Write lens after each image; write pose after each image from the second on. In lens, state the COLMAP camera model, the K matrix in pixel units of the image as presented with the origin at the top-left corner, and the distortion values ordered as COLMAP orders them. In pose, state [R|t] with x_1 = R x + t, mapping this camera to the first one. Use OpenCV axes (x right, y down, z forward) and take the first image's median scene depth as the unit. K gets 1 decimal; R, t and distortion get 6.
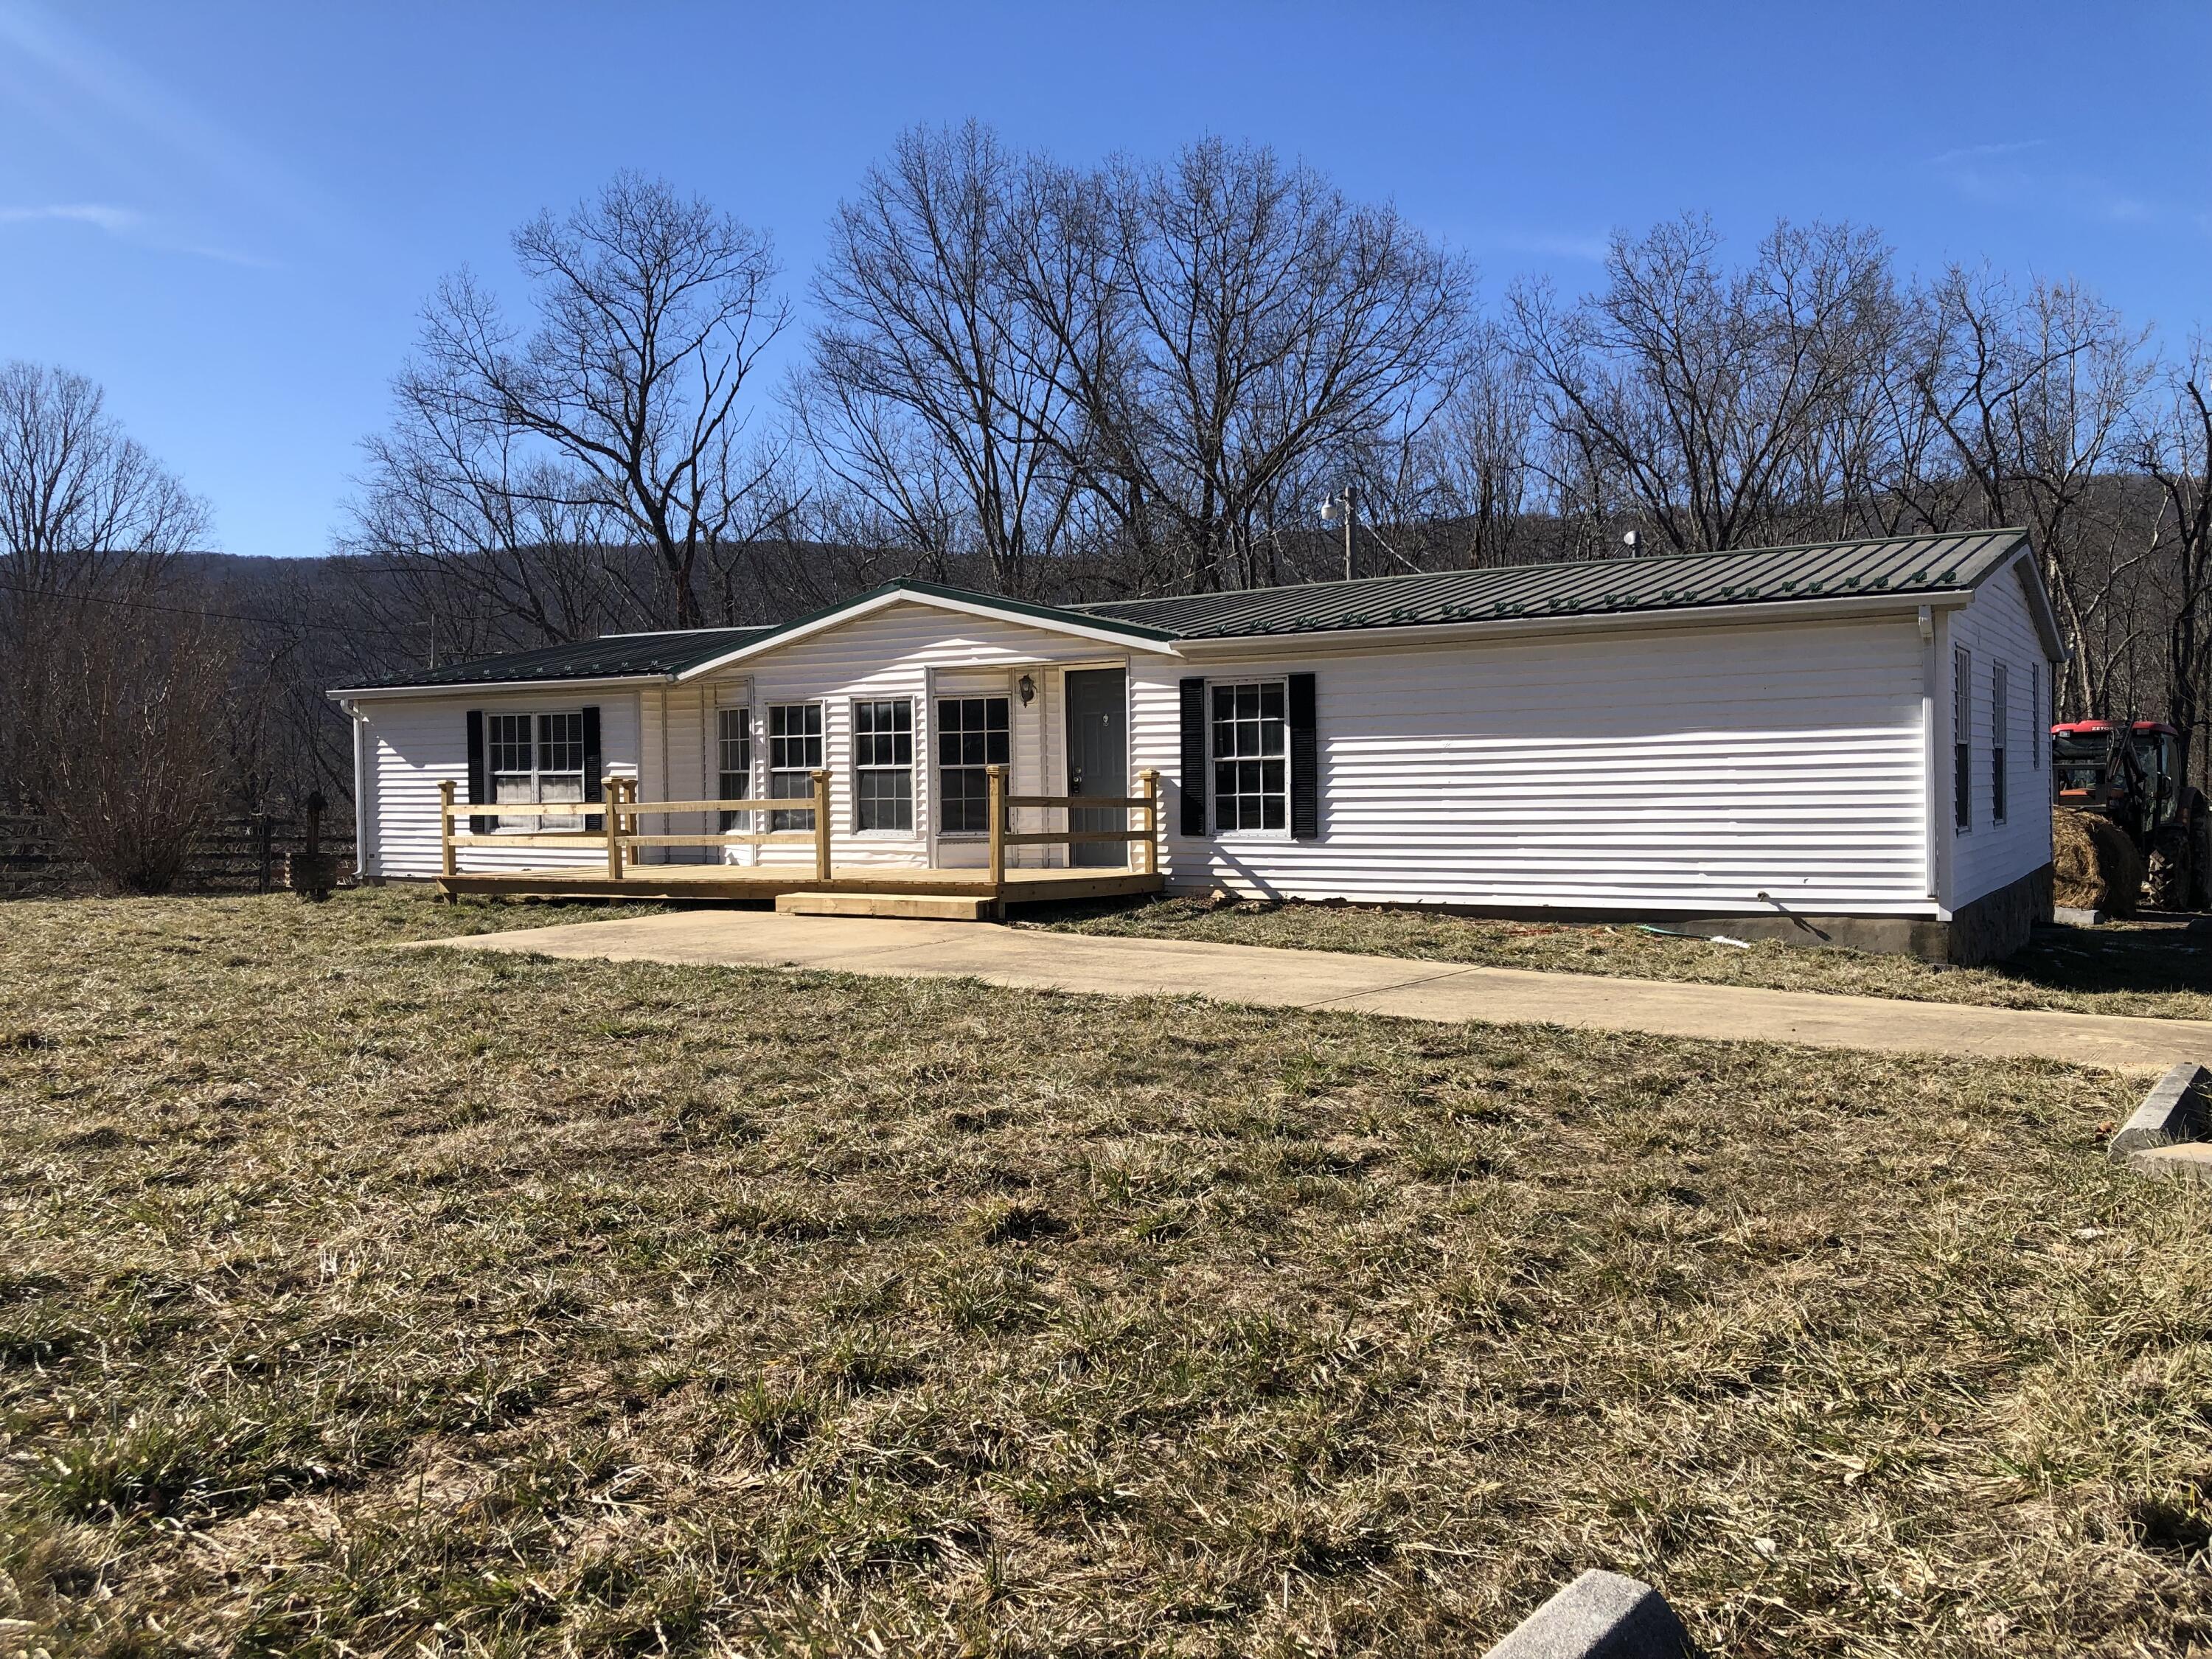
lens RADIAL K [[1805.5, 0, 1119.9], [0, 1805.5, 829.9], [0, 0, 1]] dist [0.037858, -0.041673]
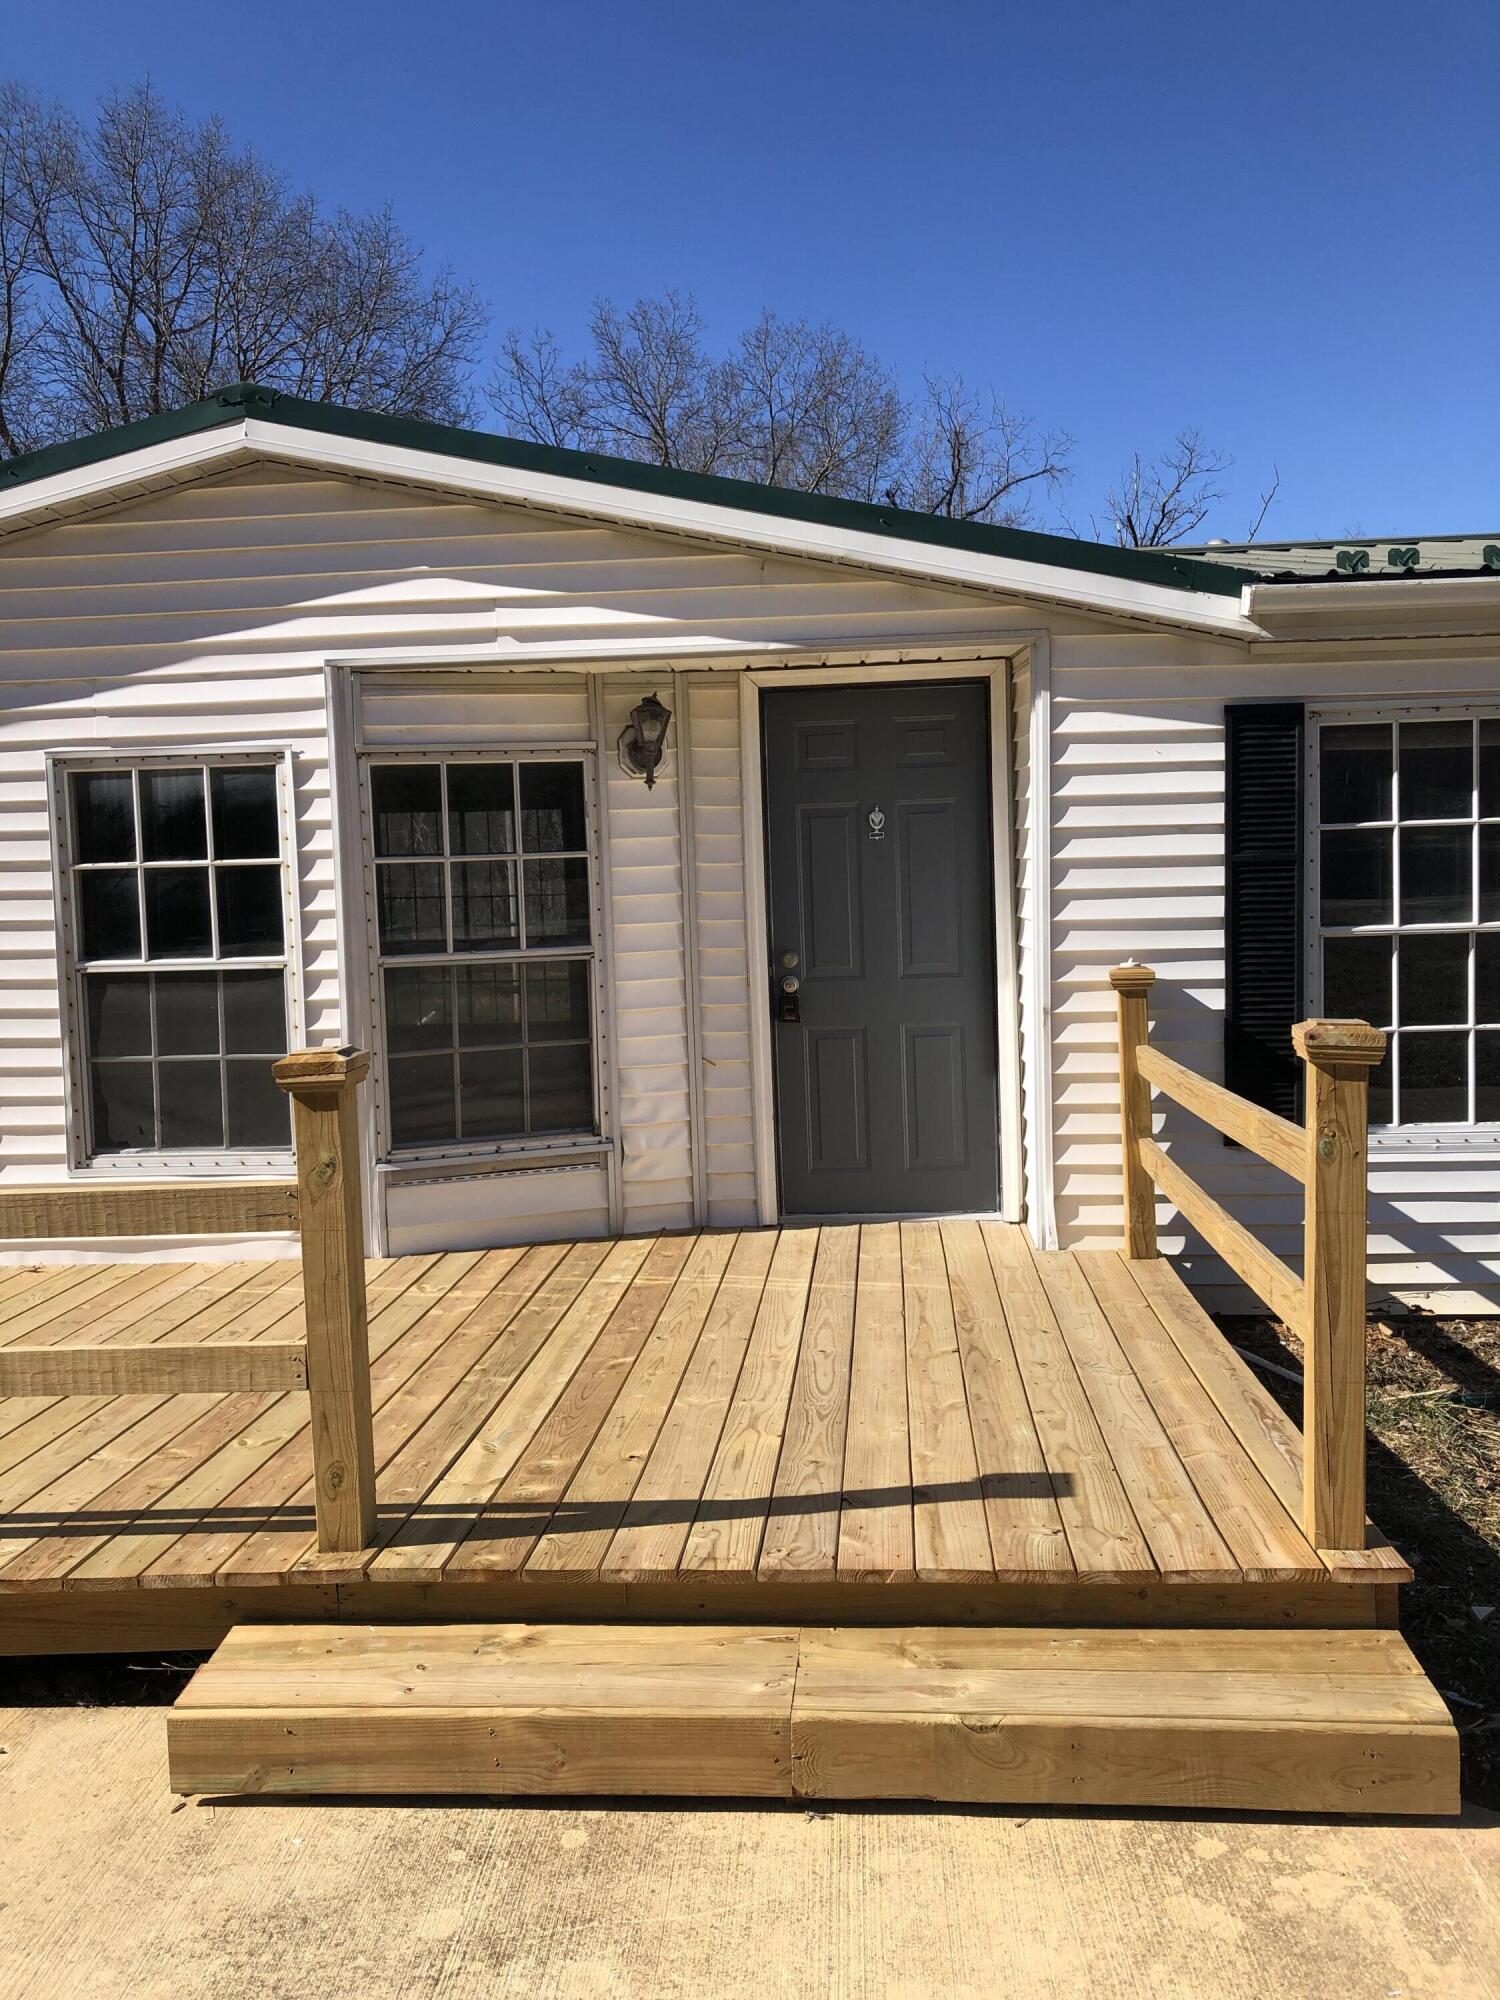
lens RADIAL K [[1632.4, 0, 749.7], [0, 1632.4, 996.0], [0, 0, 1]] dist [0.037858, -0.041673]
pose [[0.886405, -0.046230, 0.460597, -0.180948], [0.029364, 0.998612, 0.043721, -0.039847], [-0.461979, -0.025230, 0.886532, 0.692287]]
